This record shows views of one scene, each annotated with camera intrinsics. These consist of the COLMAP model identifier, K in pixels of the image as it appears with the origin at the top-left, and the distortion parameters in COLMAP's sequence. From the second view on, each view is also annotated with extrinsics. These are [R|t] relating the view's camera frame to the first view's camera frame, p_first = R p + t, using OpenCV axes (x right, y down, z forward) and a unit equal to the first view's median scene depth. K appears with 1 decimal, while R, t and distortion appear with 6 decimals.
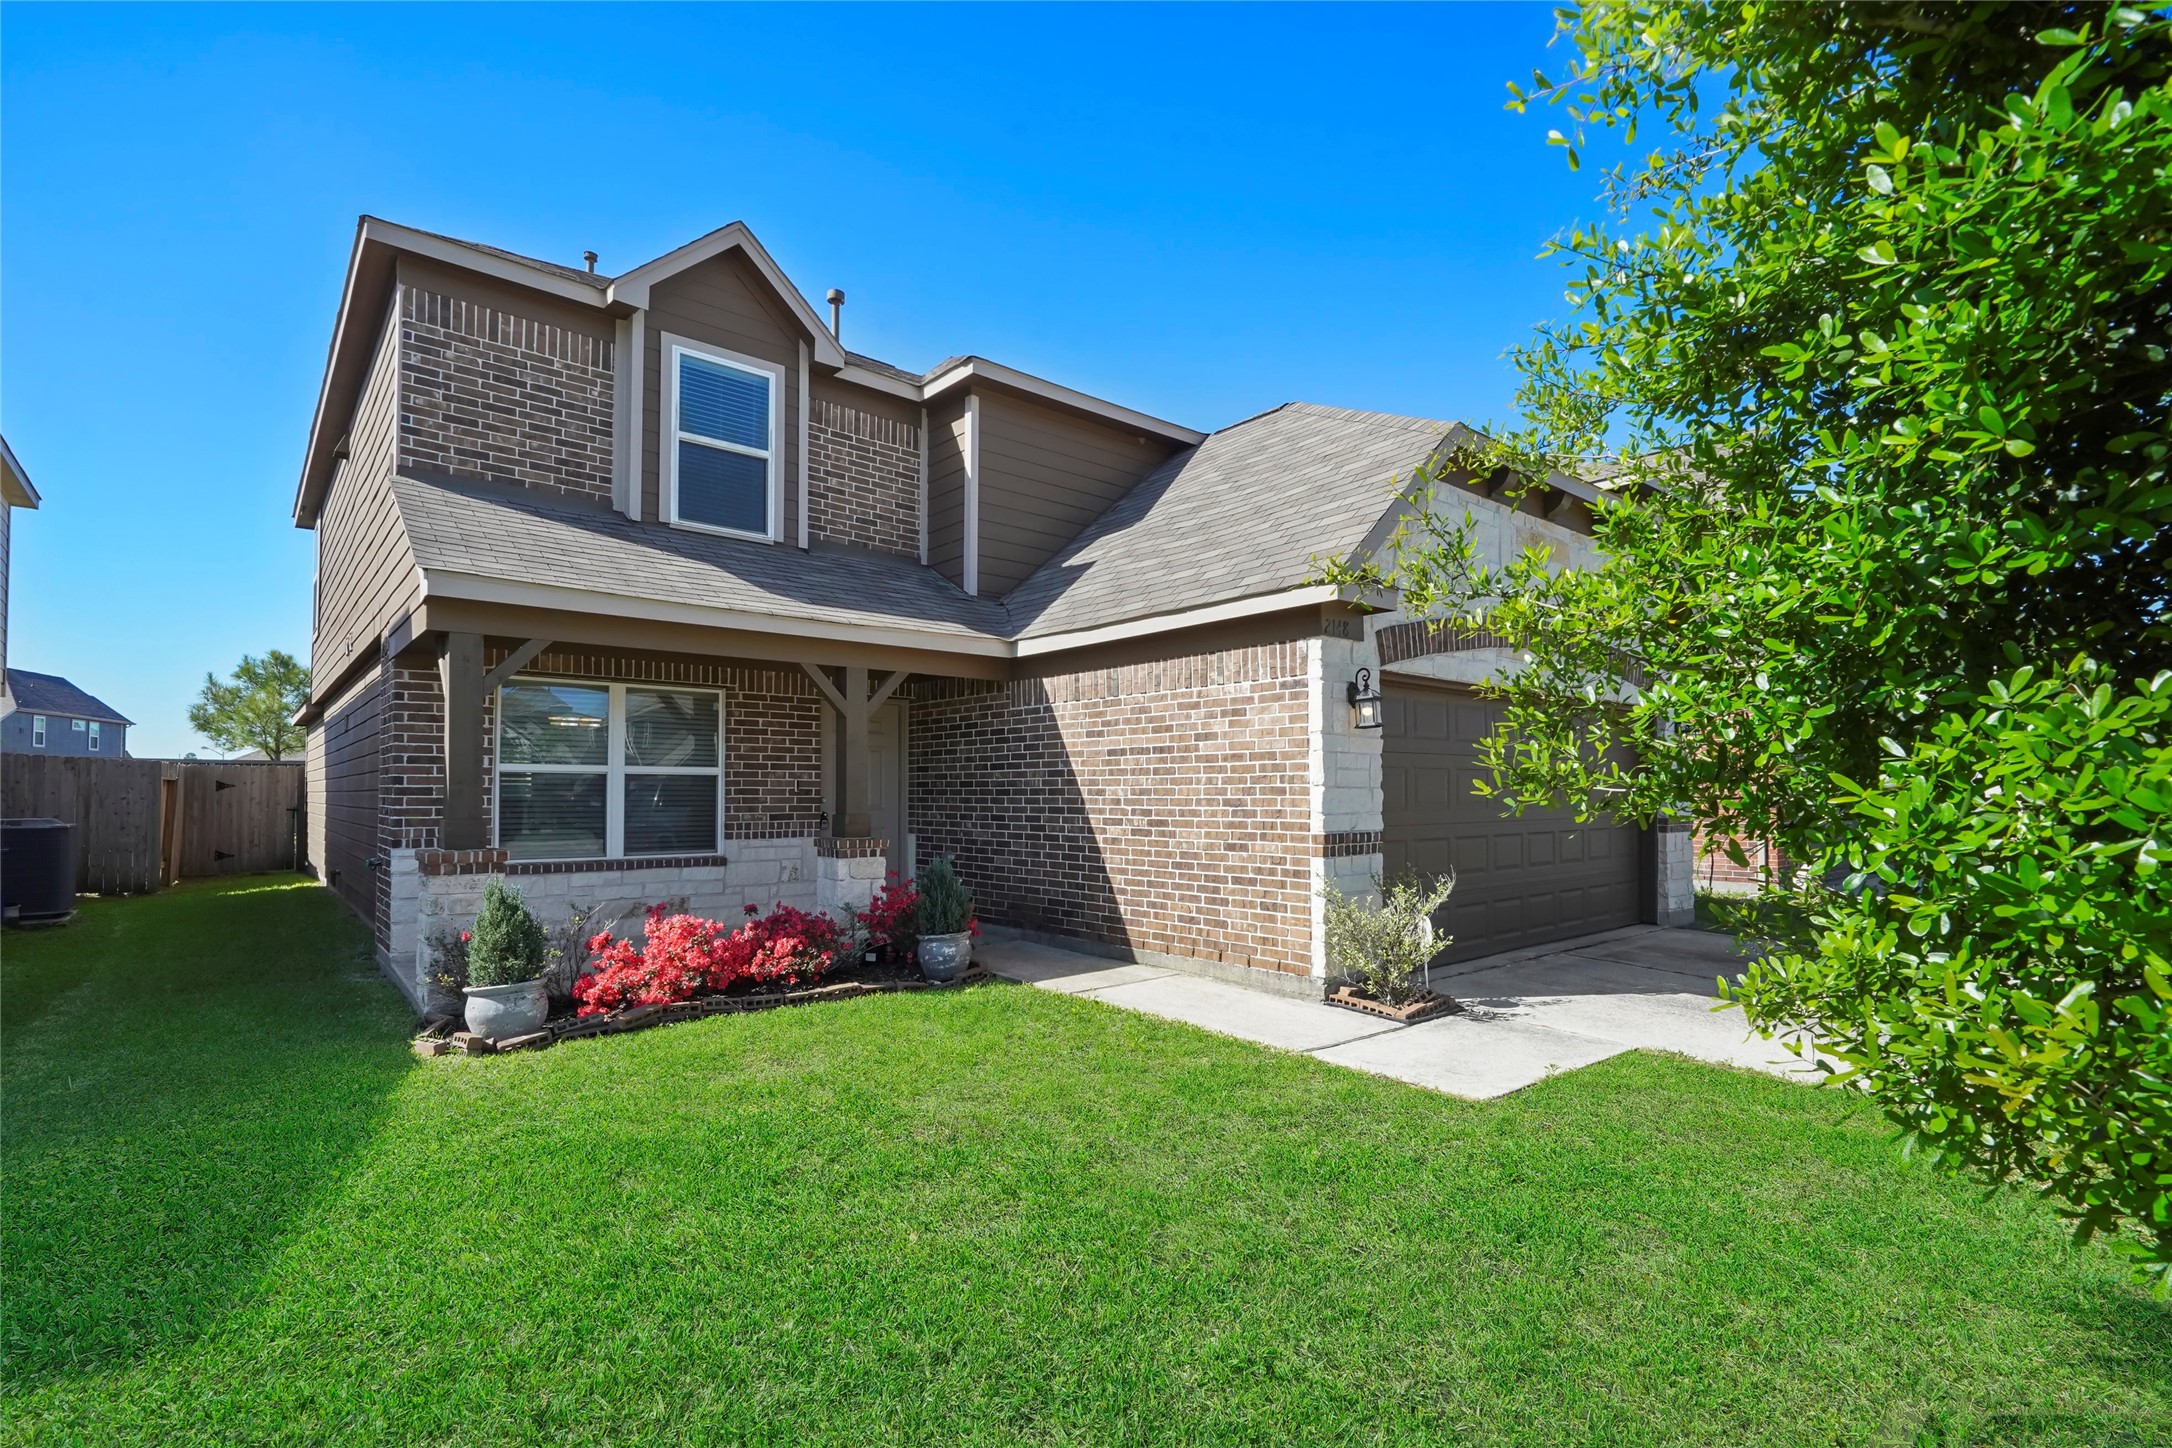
lens RADIAL K [[981.2, 0, 1059.5], [0, 981.2, 778.3], [0, 0, 1]] dist [-0.000504, -0.000056]
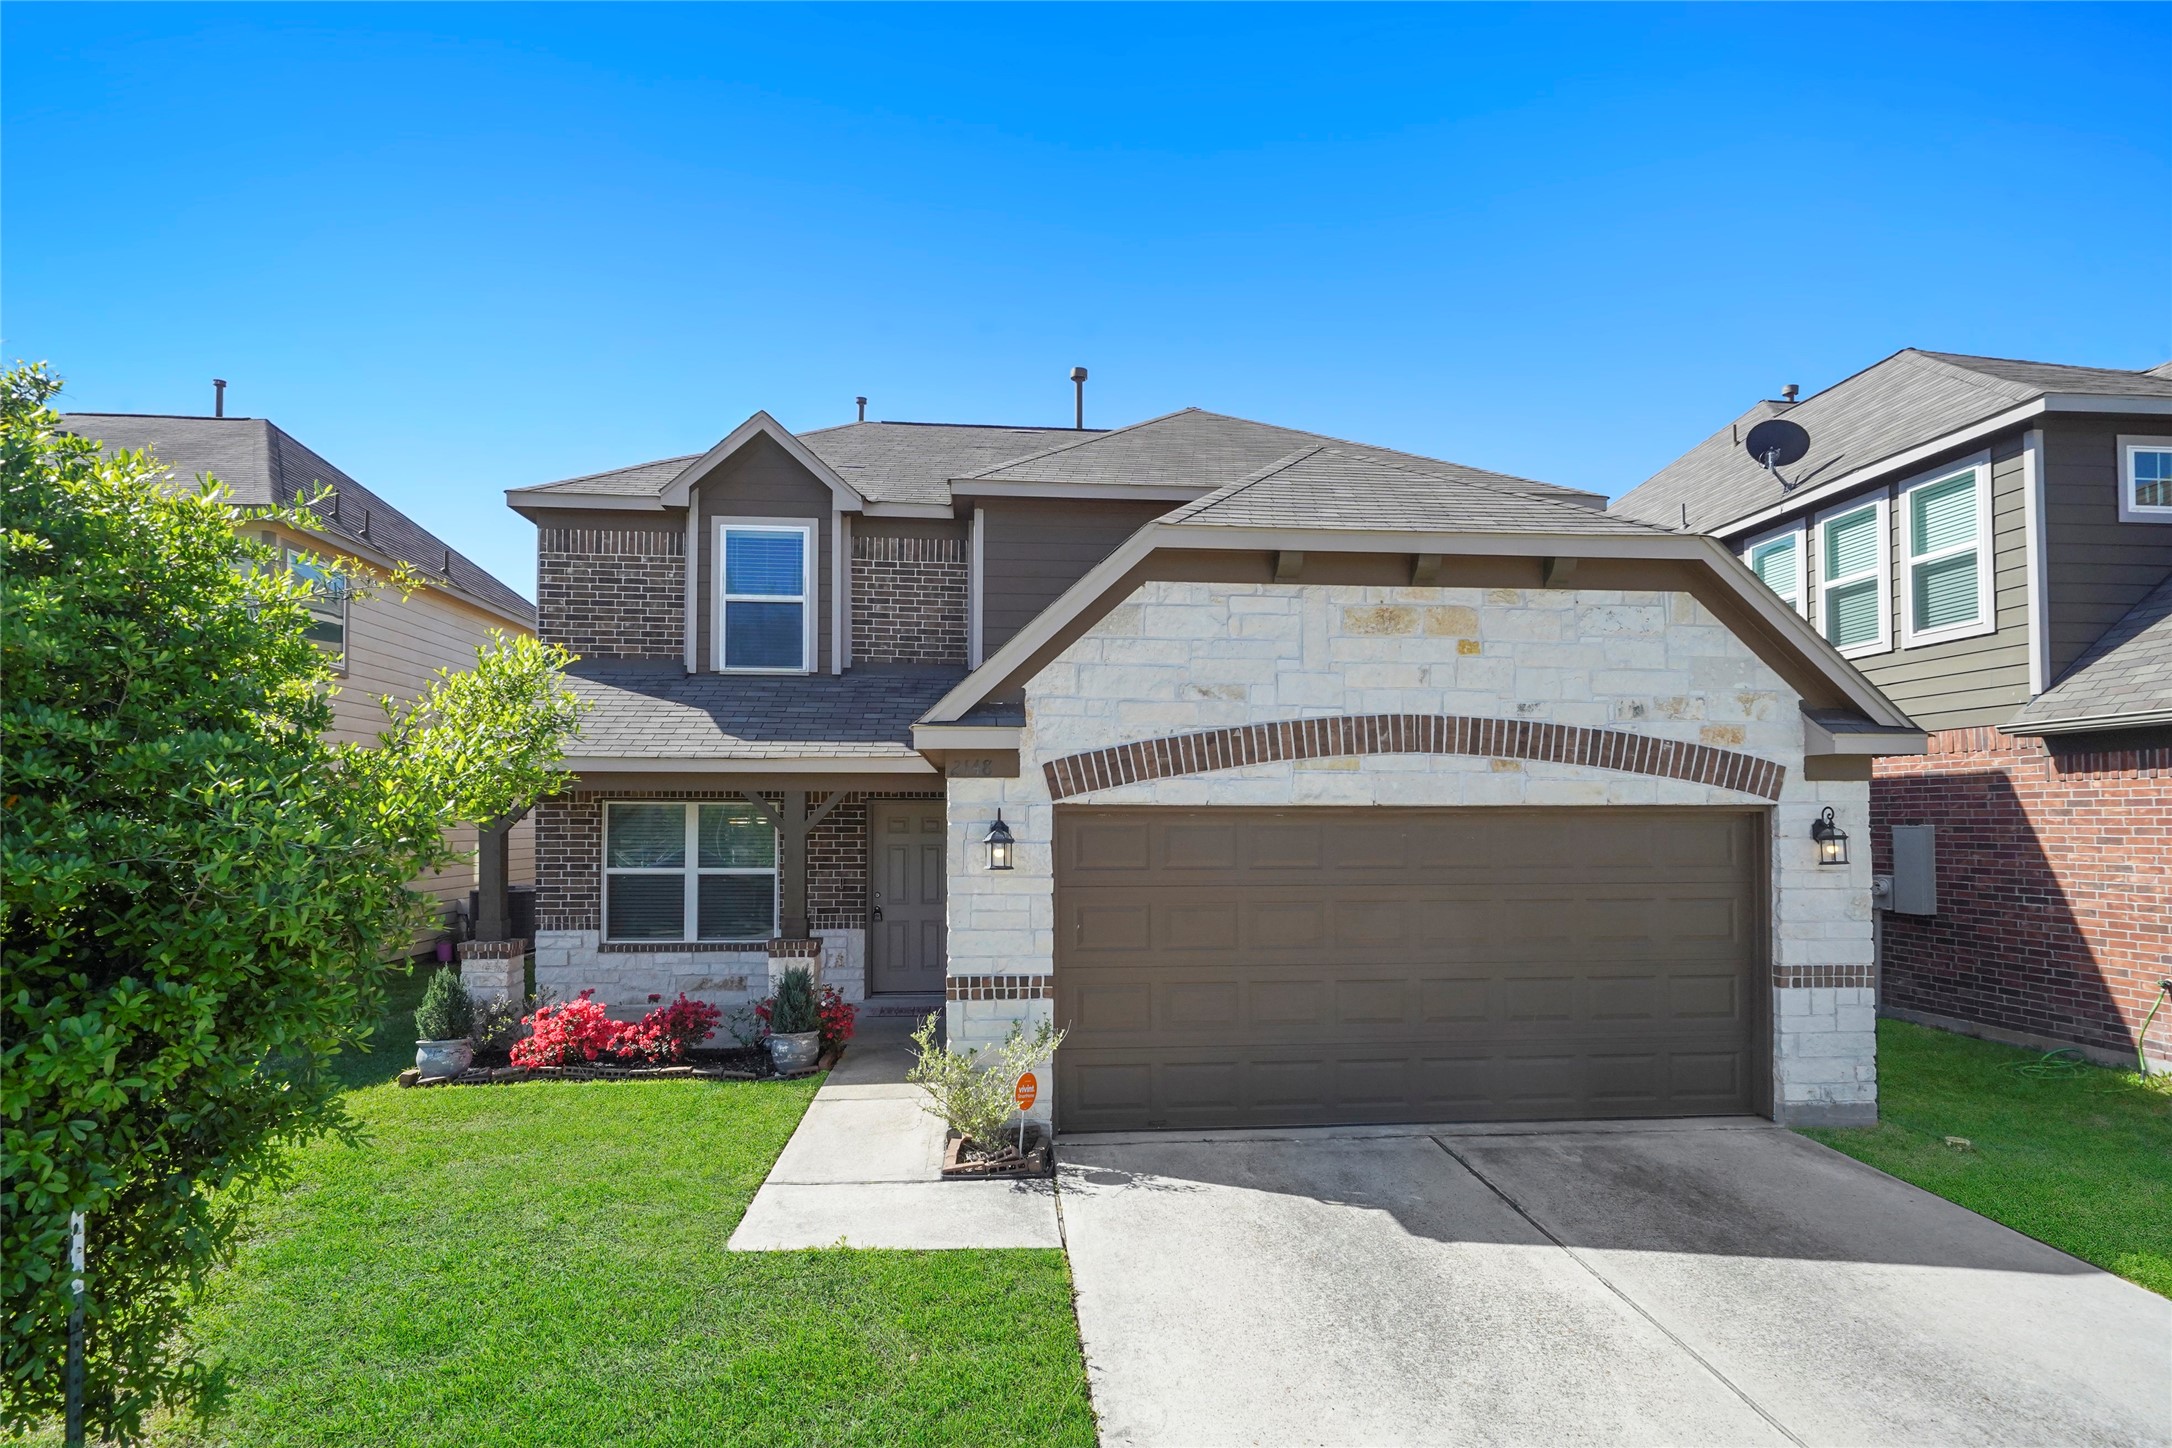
lens RADIAL K [[1136.8, 0, 1111.2], [0, 1136.8, 797.4], [0, 0, 1]] dist [0.003668, 0.000348]
pose [[0.825498, -0.010132, -0.564314, 0.818276], [0.008492, 0.999949, -0.005531, -0.091174], [0.564341, -0.000226, 0.825542, 0.104174]]
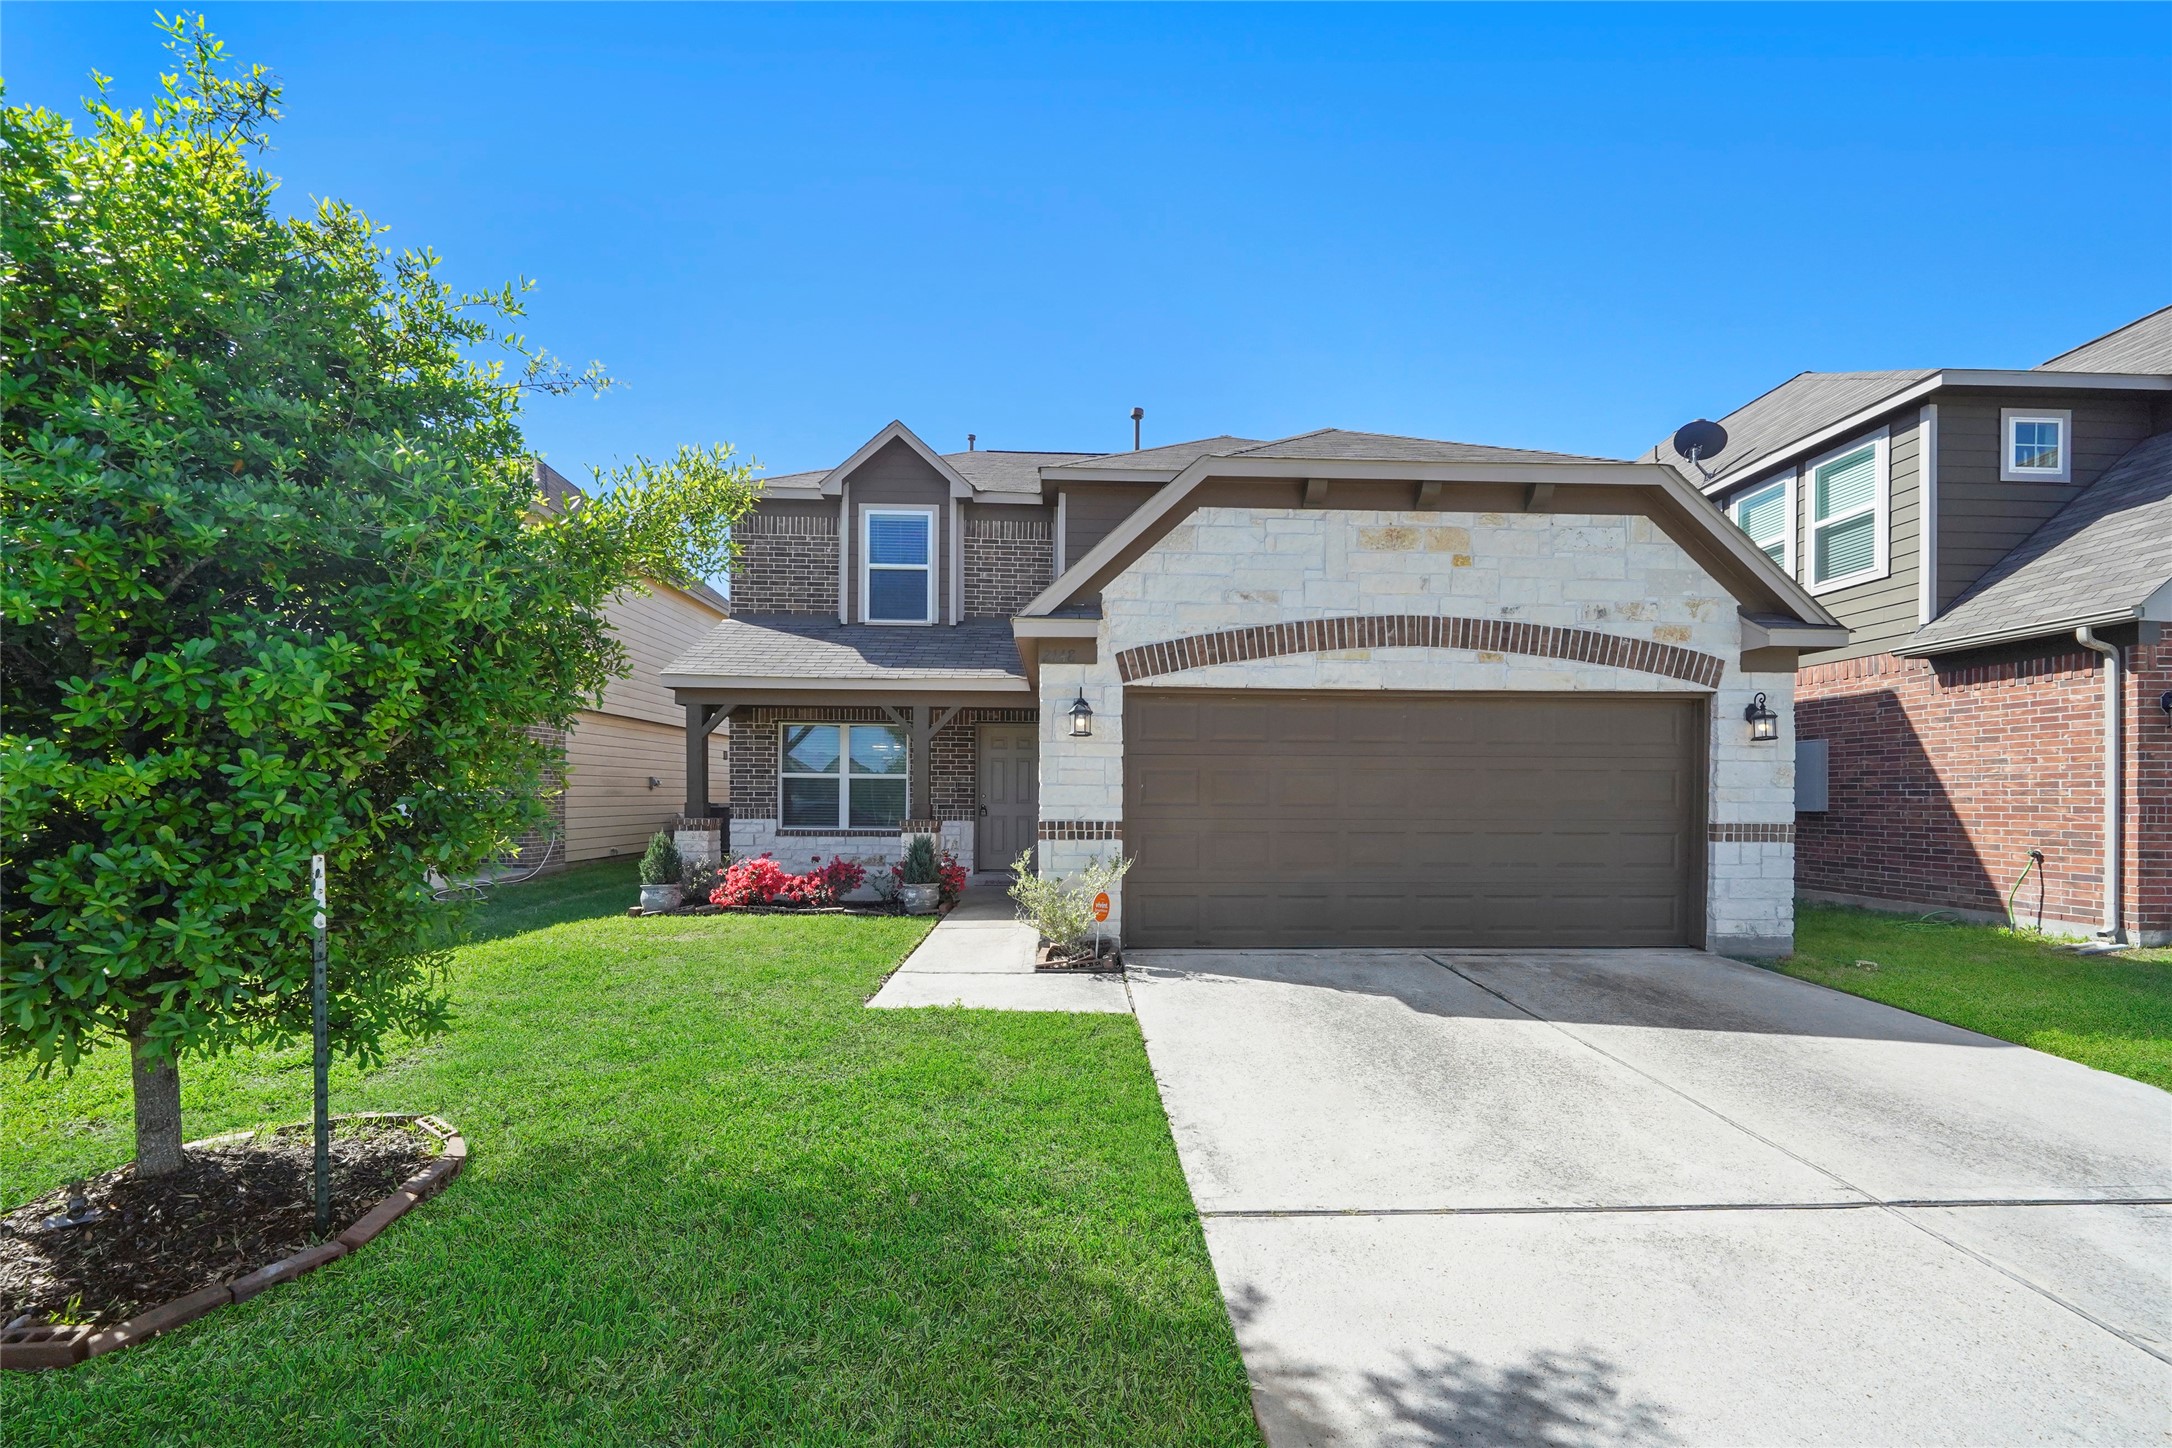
lens RADIAL K [[834.9, 0, 1107.9], [0, 834.9, 804.0], [0, 0, 1]] dist [-0.001164, 0.000536]
pose [[0.794588, 0.012334, -0.607024, 0.765856], [0.001471, 0.999752, 0.022238, 0.008447], [0.607147, -0.018563, 0.794372, 0.149800]]
